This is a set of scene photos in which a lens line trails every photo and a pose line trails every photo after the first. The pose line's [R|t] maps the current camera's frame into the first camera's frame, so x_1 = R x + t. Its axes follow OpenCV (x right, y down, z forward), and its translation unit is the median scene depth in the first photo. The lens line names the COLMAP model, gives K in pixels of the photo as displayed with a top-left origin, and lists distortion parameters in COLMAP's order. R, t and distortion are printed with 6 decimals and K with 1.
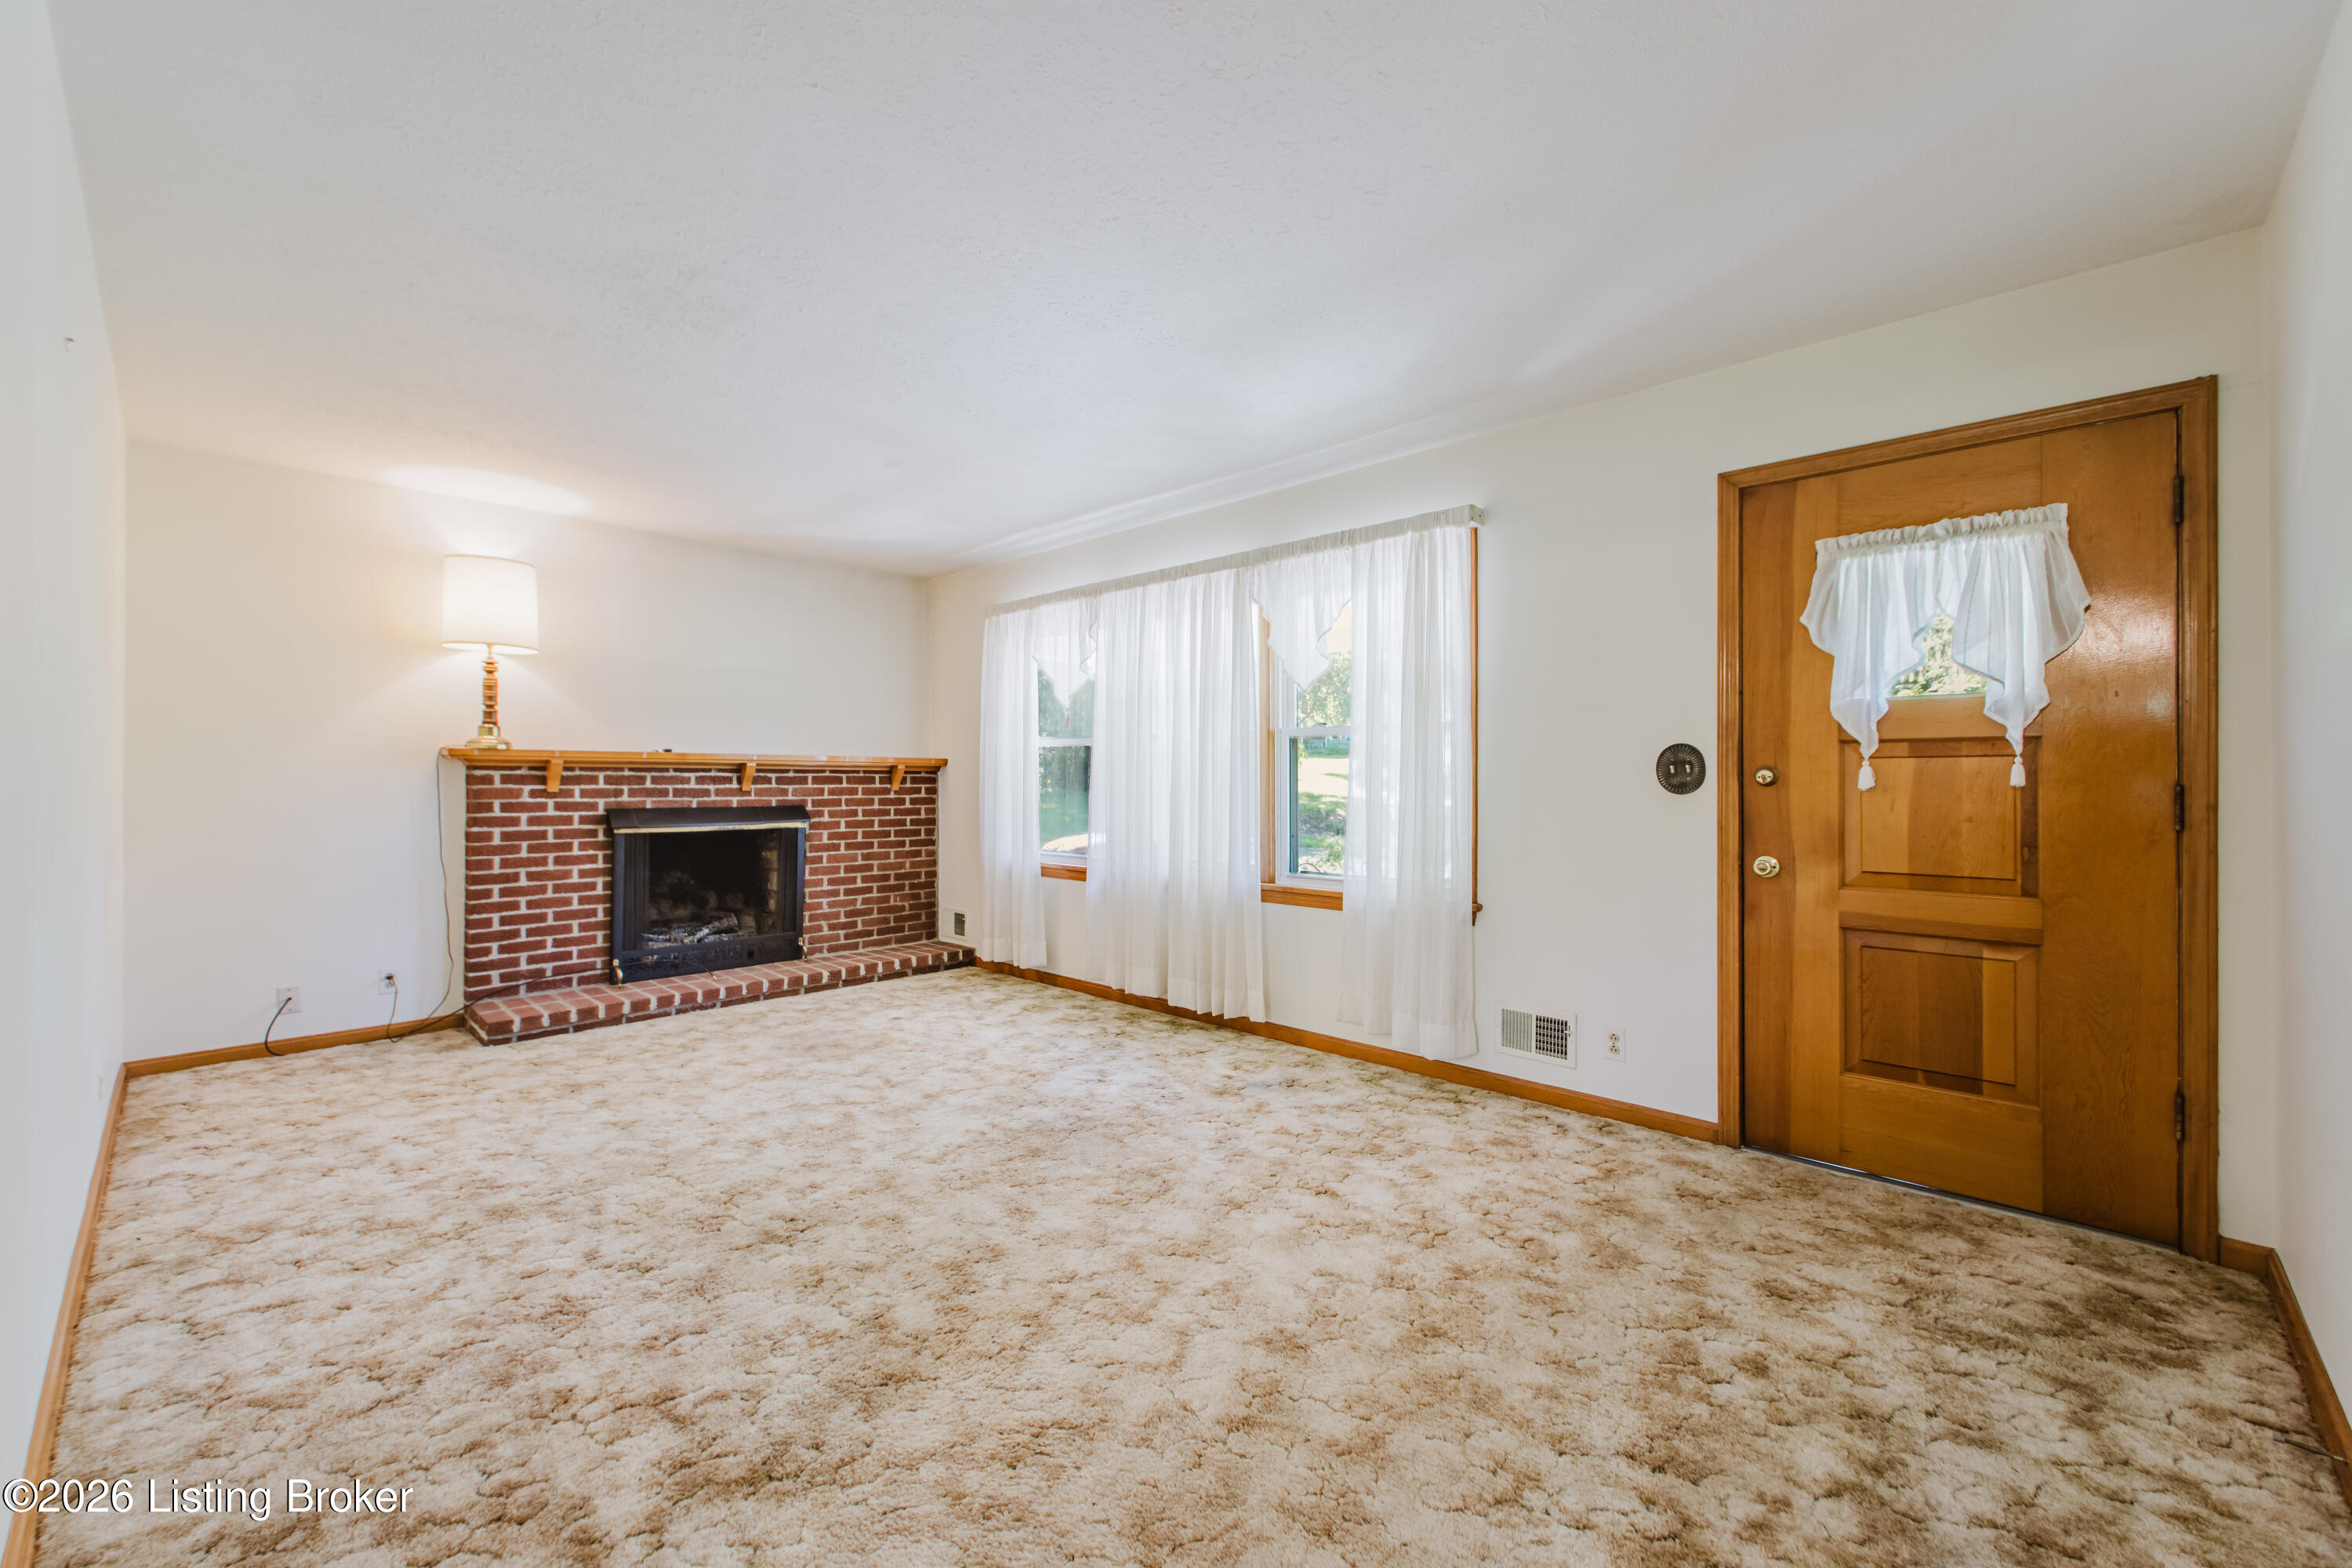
lens RADIAL K [[939.5, 0, 1162.5], [0, 939.5, 781.8], [0, 0, 1]] dist [0.012153, -0.004067]
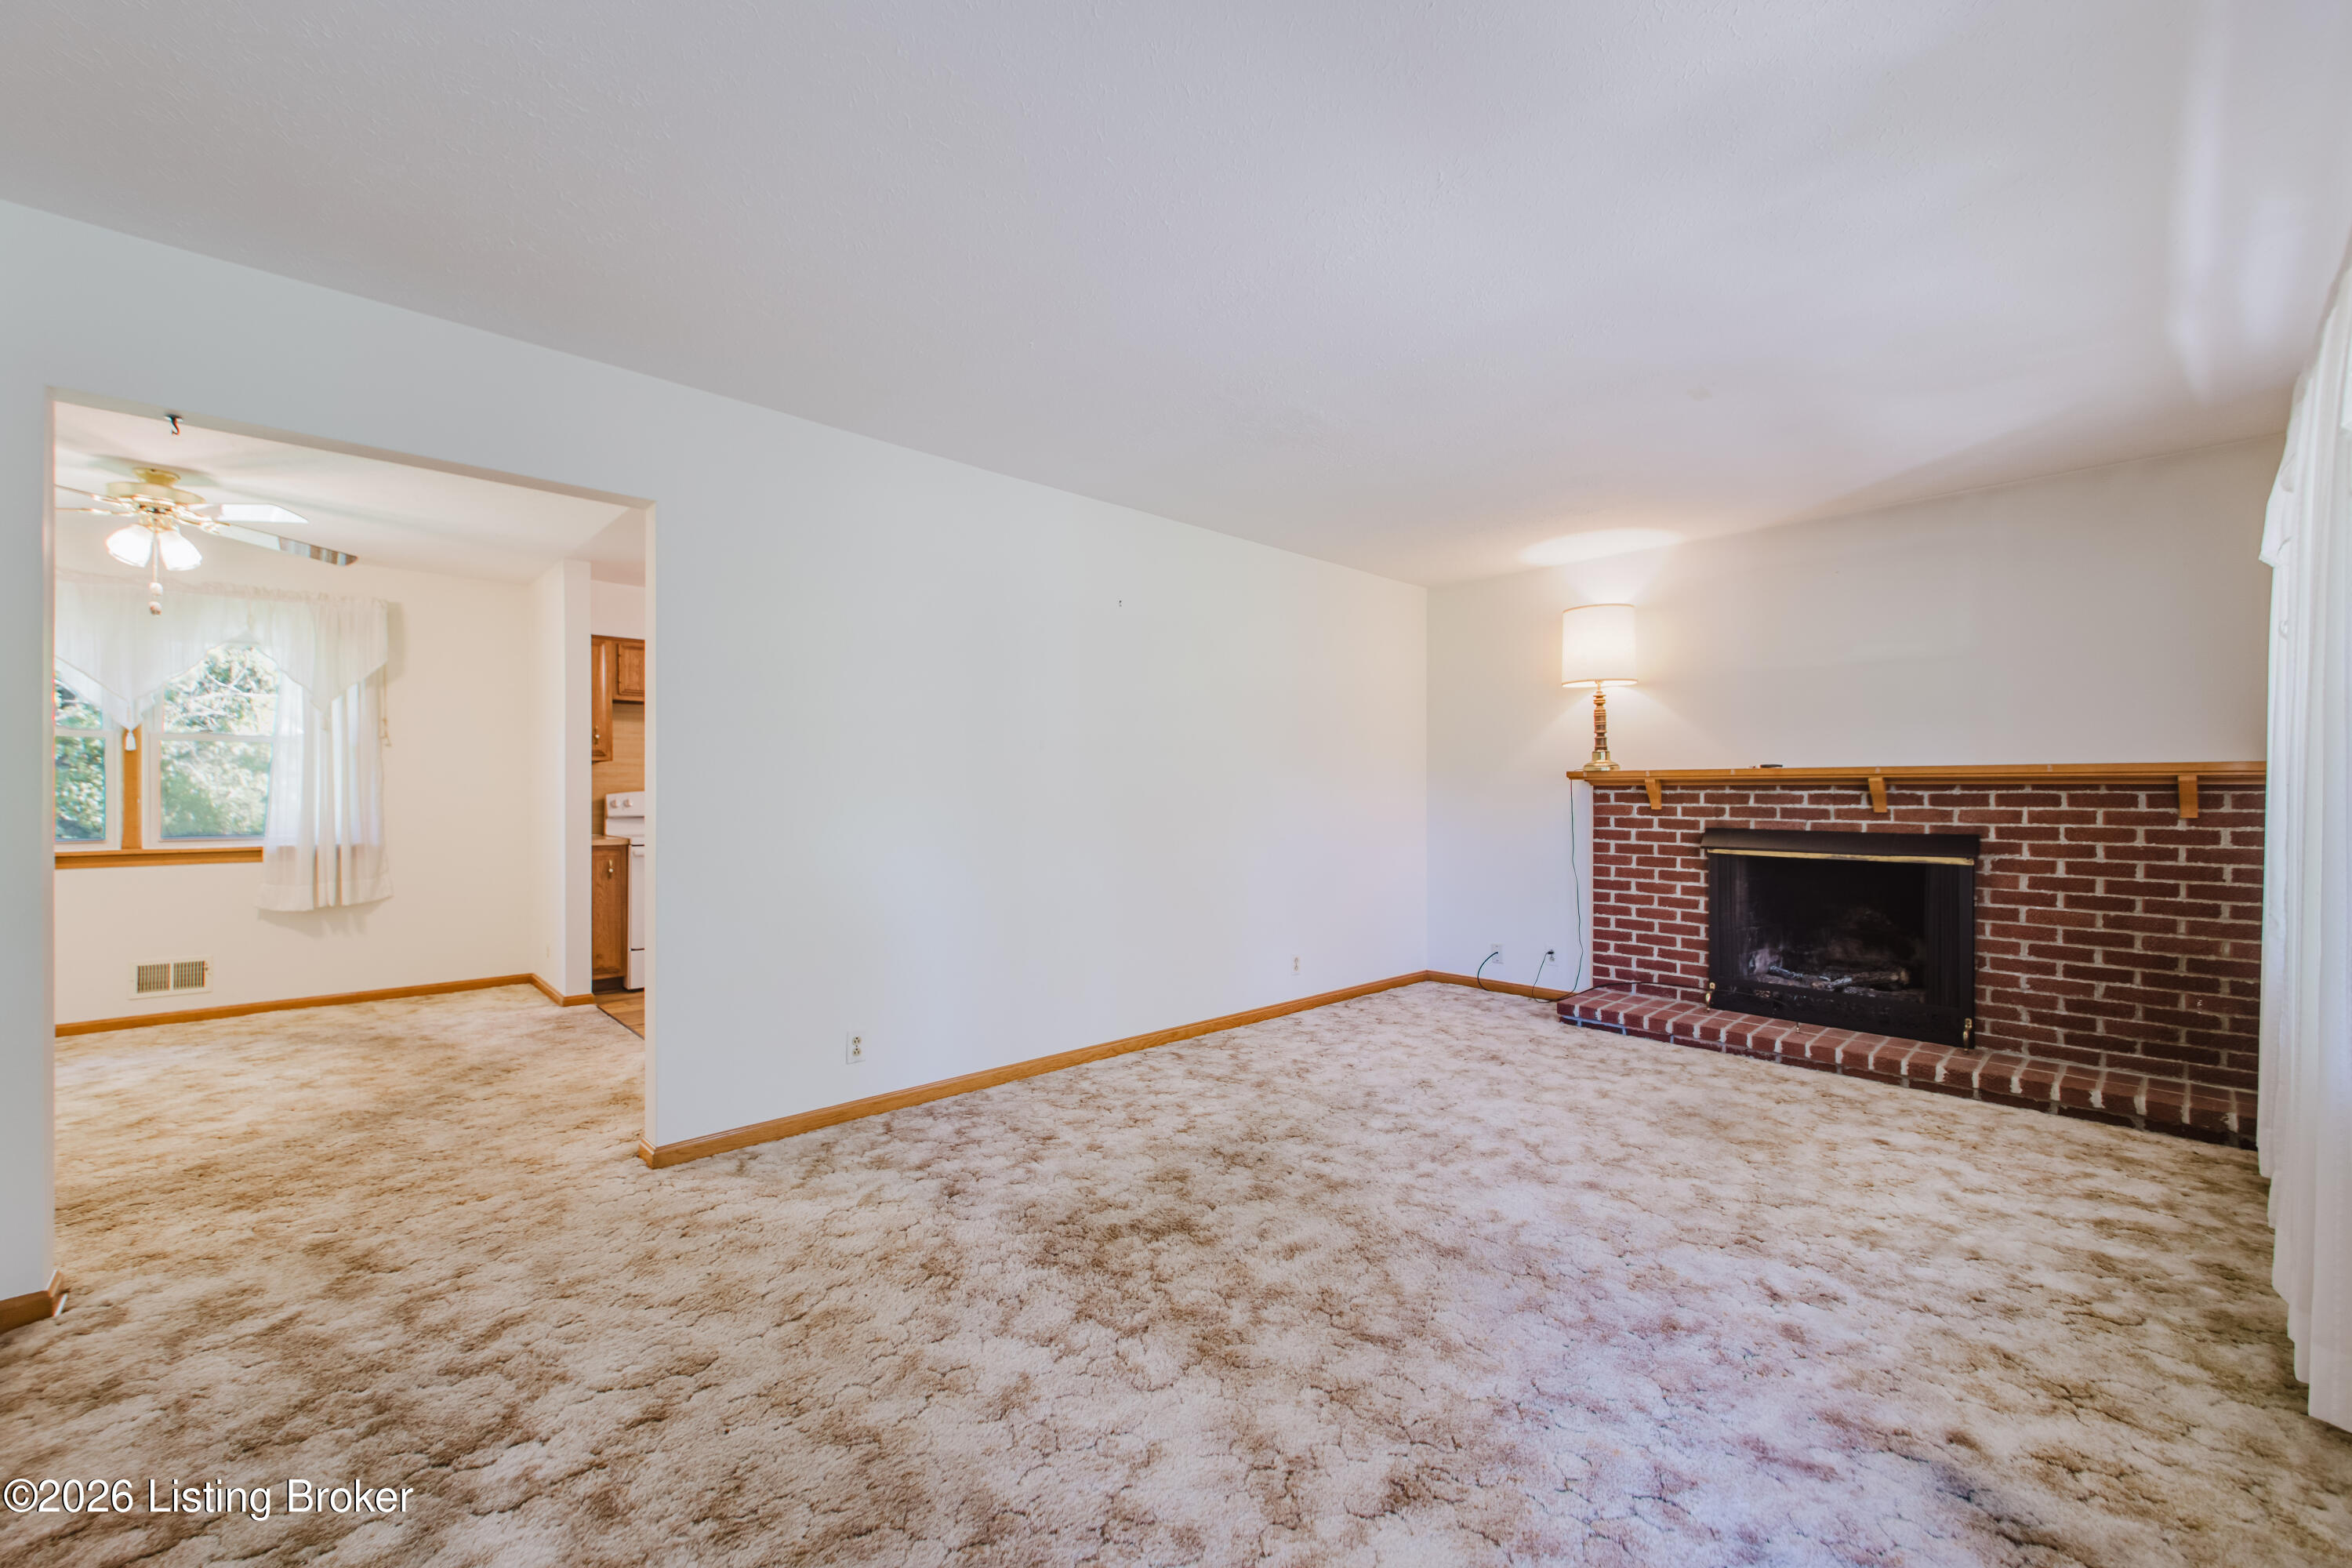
lens RADIAL K [[939.5, 0, 1155.4], [0, 939.5, 806.2], [0, 0, 1]] dist [0.012153, -0.004067]
pose [[-0.052446, 0.010984, -0.998563, 0.459825], [-0.005077, 0.999924, 0.011265, -0.002072], [0.998611, 0.005660, -0.052386, 0.519501]]
